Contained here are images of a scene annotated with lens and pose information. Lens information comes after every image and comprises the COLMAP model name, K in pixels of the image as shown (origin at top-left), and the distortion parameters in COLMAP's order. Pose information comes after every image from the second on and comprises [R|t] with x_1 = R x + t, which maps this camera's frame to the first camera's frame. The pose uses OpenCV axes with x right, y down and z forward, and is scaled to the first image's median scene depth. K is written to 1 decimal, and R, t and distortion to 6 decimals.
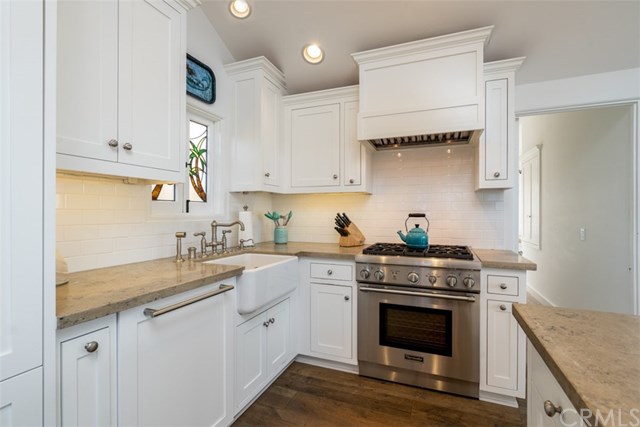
lens RADIAL K [[291.8, 0, 318.9], [0, 291.8, 211.4], [0, 0, 1]] dist [-0.000937, -0.000053]
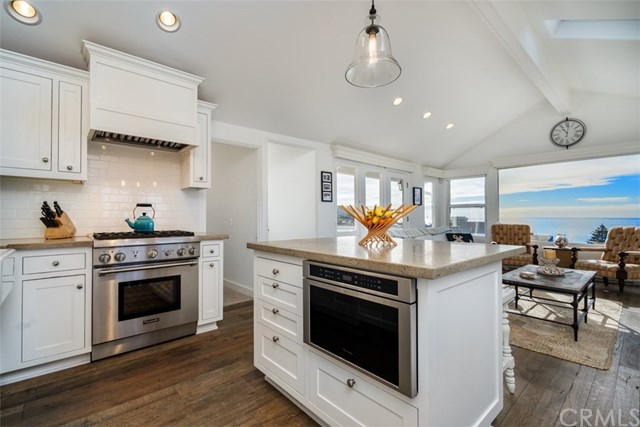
lens RADIAL K [[291.0, 0, 309.5], [0, 291.0, 213.2], [0, 0, 1]] dist [-0.003325, -0.000454]
pose [[0.446587, 0.008969, 0.894695, -0.415587], [0.002994, 0.999929, -0.011518, 0.061700], [-0.894735, 0.007822, 0.446529, -0.119145]]
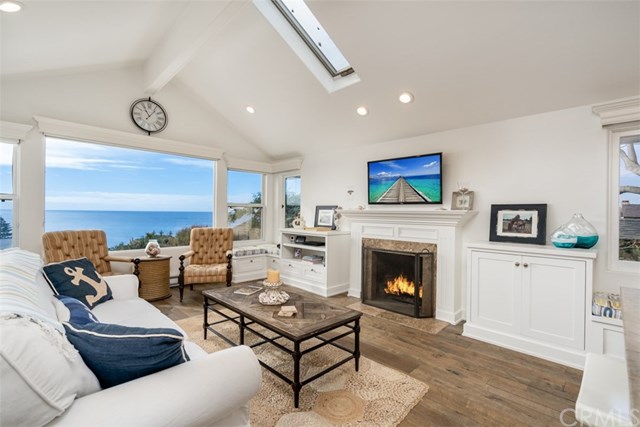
lens RADIAL K [[296.0, 0, 319.5], [0, 296.0, 211.9], [0, 0, 1]] dist [0.027579, 0.000098]
pose [[-0.923170, -0.014871, 0.384105, 0.810986], [-0.014906, 0.999885, 0.002887, 0.006701], [-0.384103, -0.003060, -0.923285, 0.476232]]
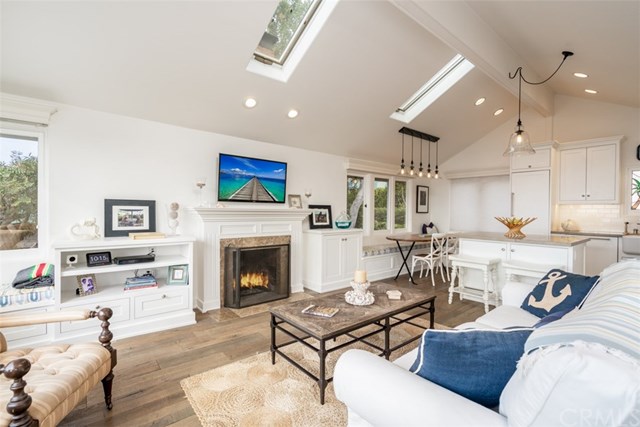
lens RADIAL K [[288.6, 0, 316.0], [0, 288.6, 211.1], [0, 0, 1]] dist [0.001579, 0.000562]
pose [[-0.479010, -0.008953, -0.877764, 2.512584], [-0.012833, 0.999913, -0.003195, 0.014247], [0.877716, 0.009734, -0.479083, -0.146240]]
